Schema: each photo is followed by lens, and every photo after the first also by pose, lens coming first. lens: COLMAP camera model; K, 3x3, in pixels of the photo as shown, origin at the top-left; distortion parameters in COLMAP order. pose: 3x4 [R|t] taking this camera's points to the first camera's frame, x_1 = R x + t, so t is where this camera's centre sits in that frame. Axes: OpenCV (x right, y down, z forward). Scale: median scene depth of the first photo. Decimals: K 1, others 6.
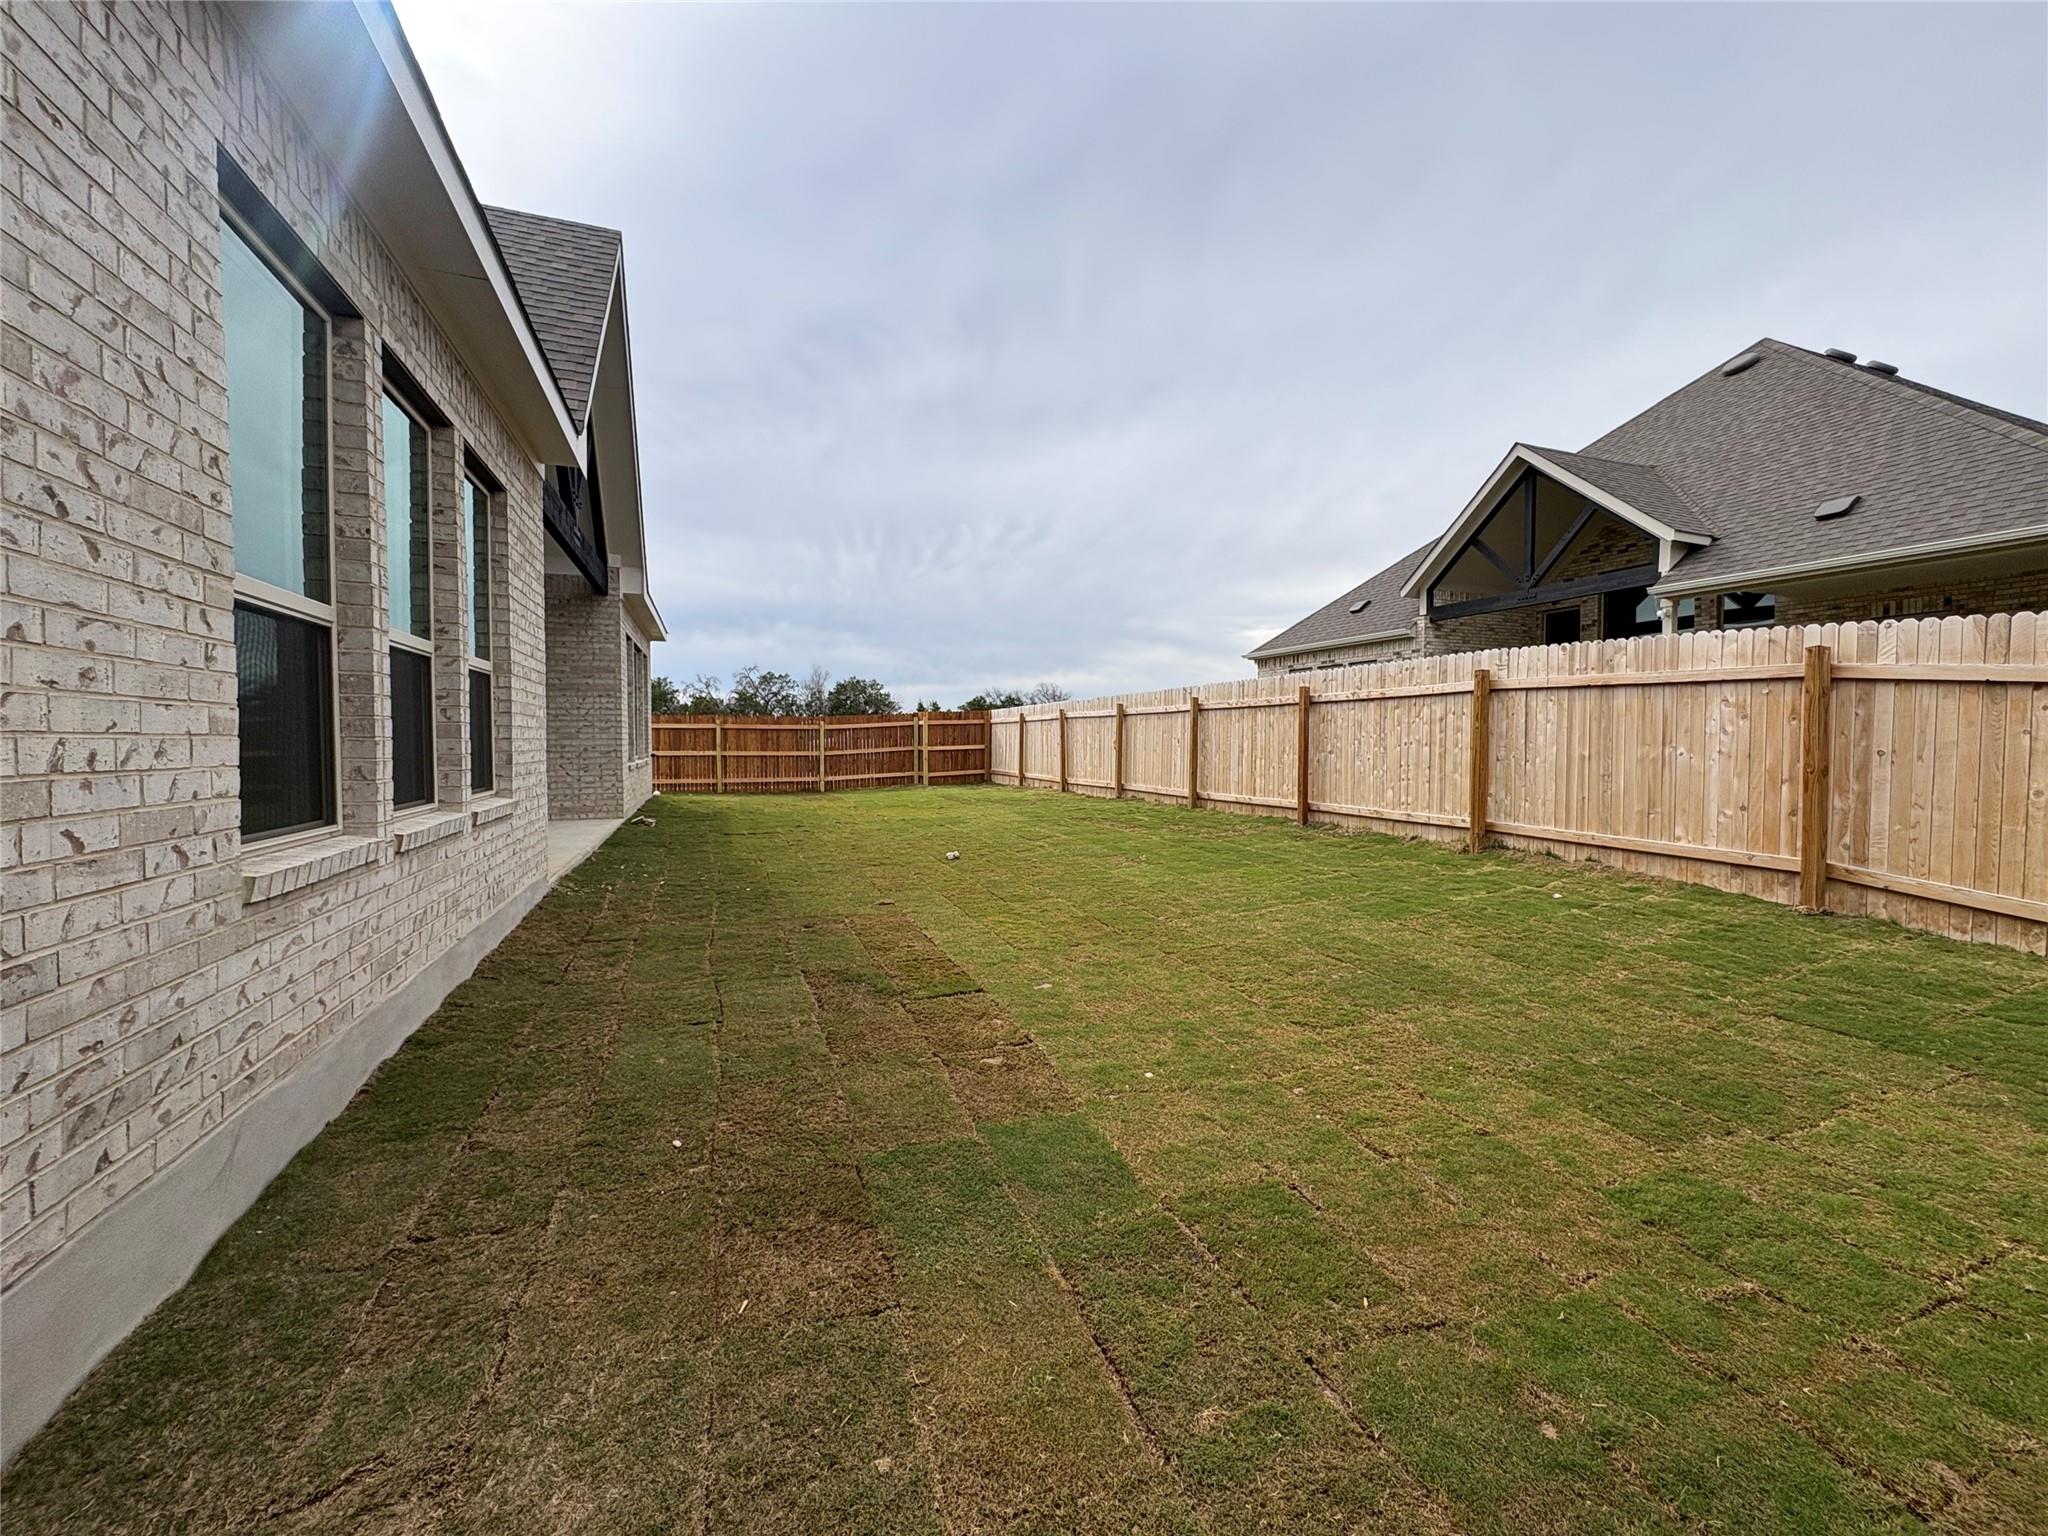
lens RADIAL K [[827.3, 0, 1024.0], [0, 827.3, 768.0], [0, 0, 1]] dist [0.008203, 0.000076]
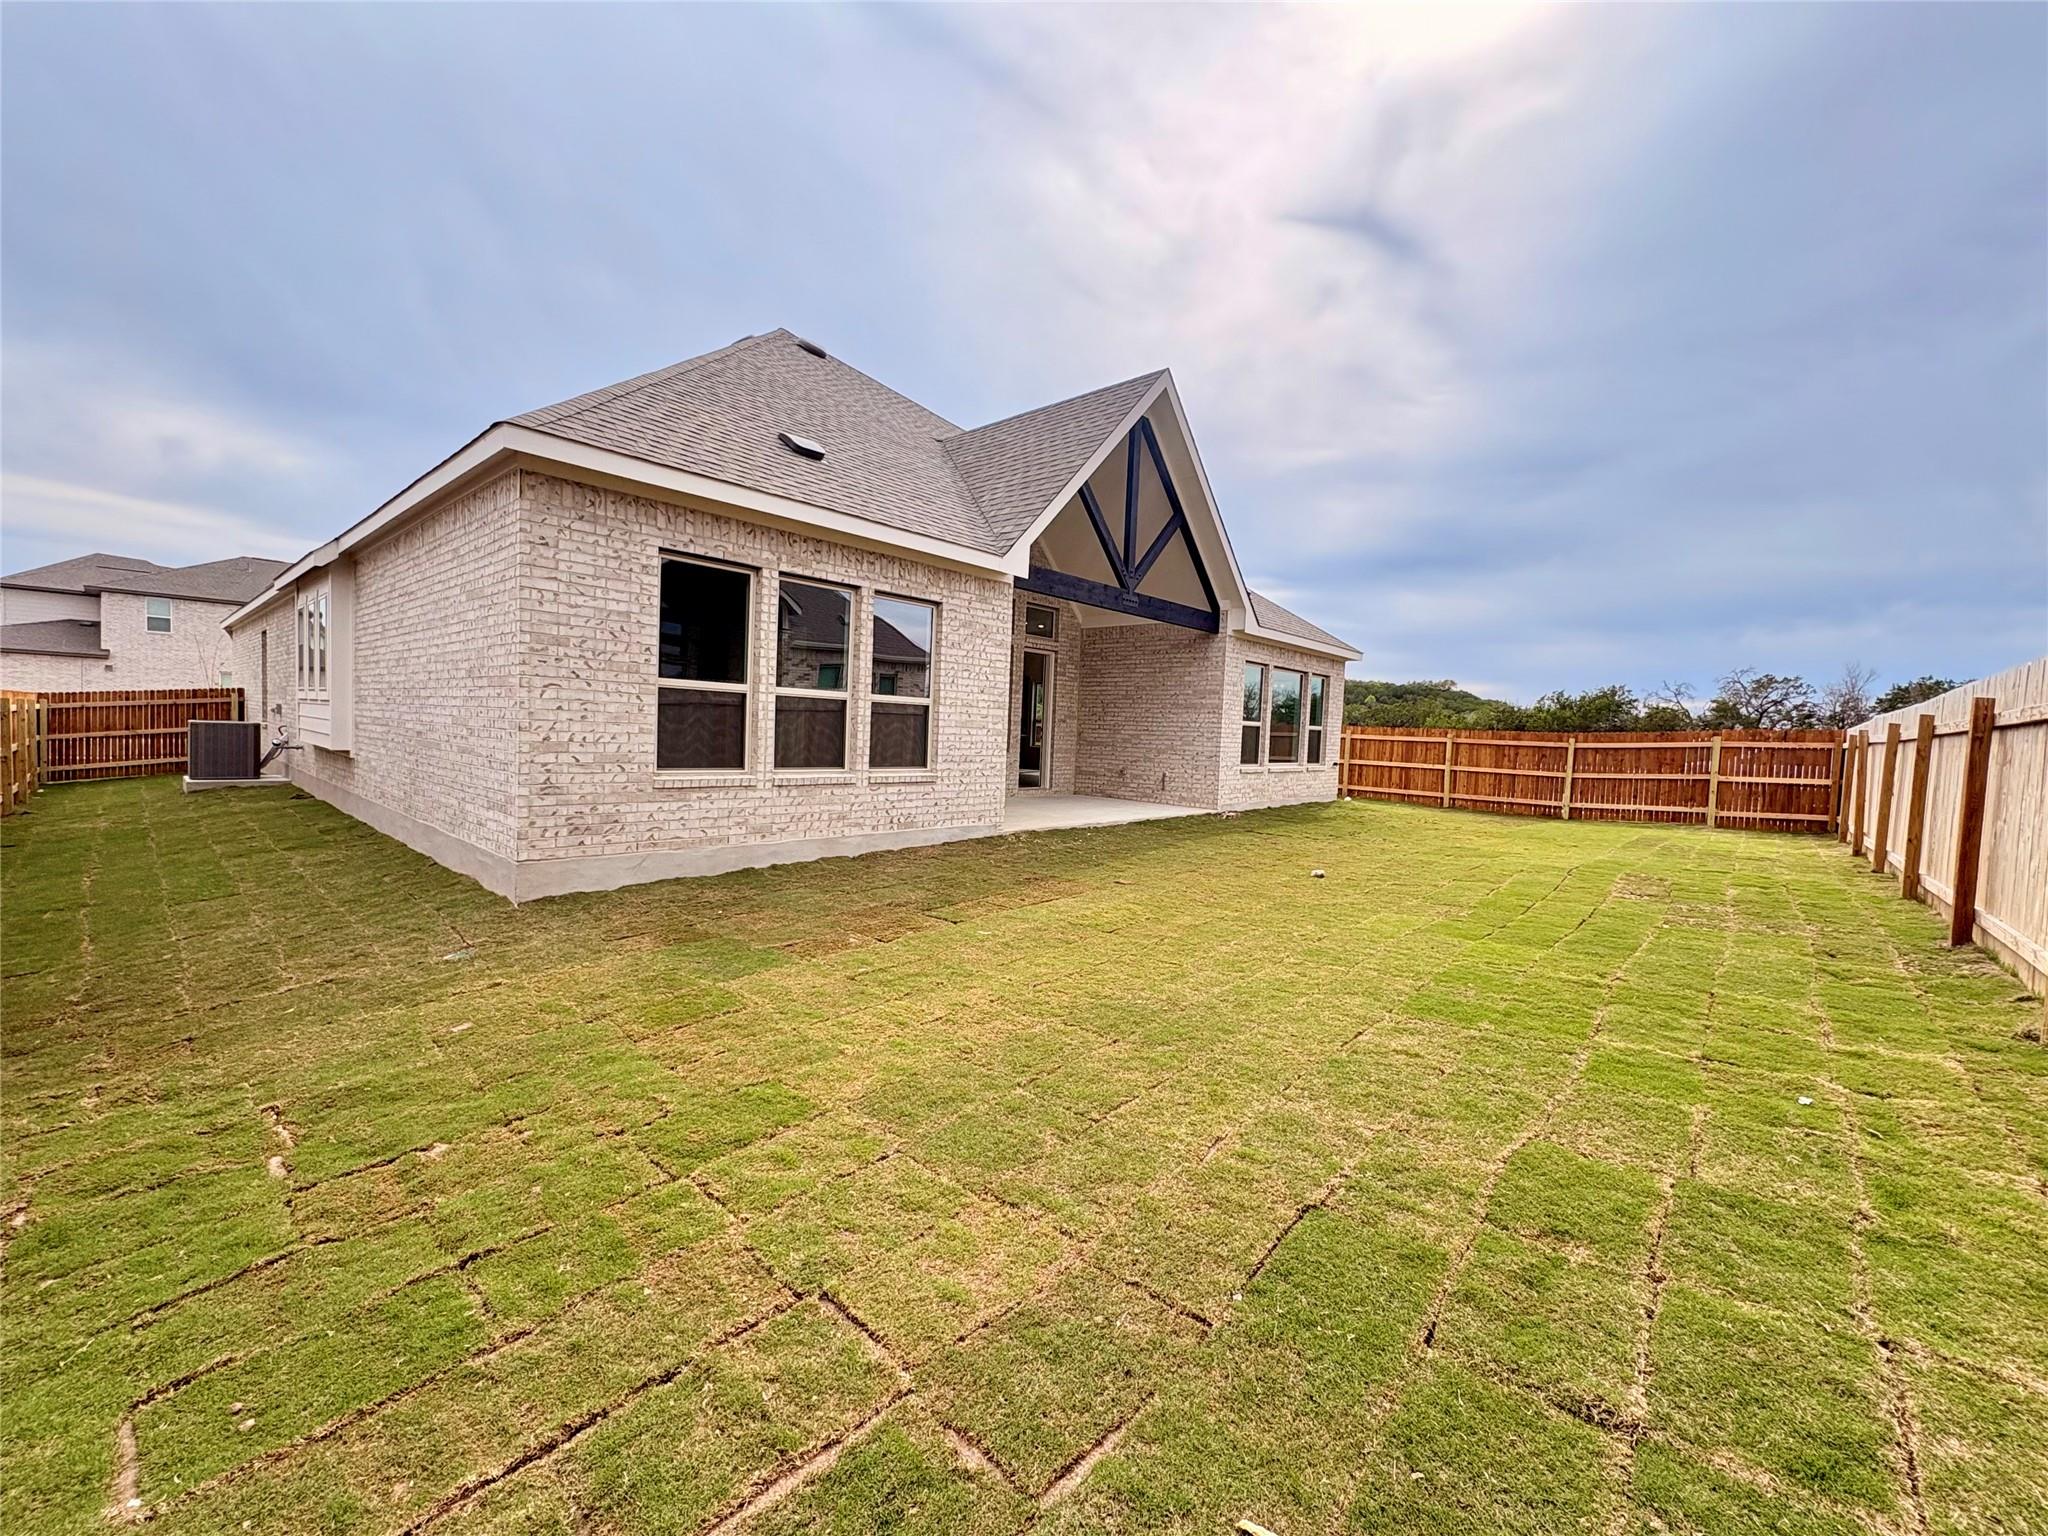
lens RADIAL K [[827.3, 0, 1024.0], [0, 827.3, 768.0], [0, 0, 1]] dist [0.008203, 0.000076]
pose [[0.444305, 0.061350, -0.893772, 0.294414], [-0.071647, 0.996890, 0.032812, -0.013414], [0.893006, 0.049458, 0.447319, 0.101042]]
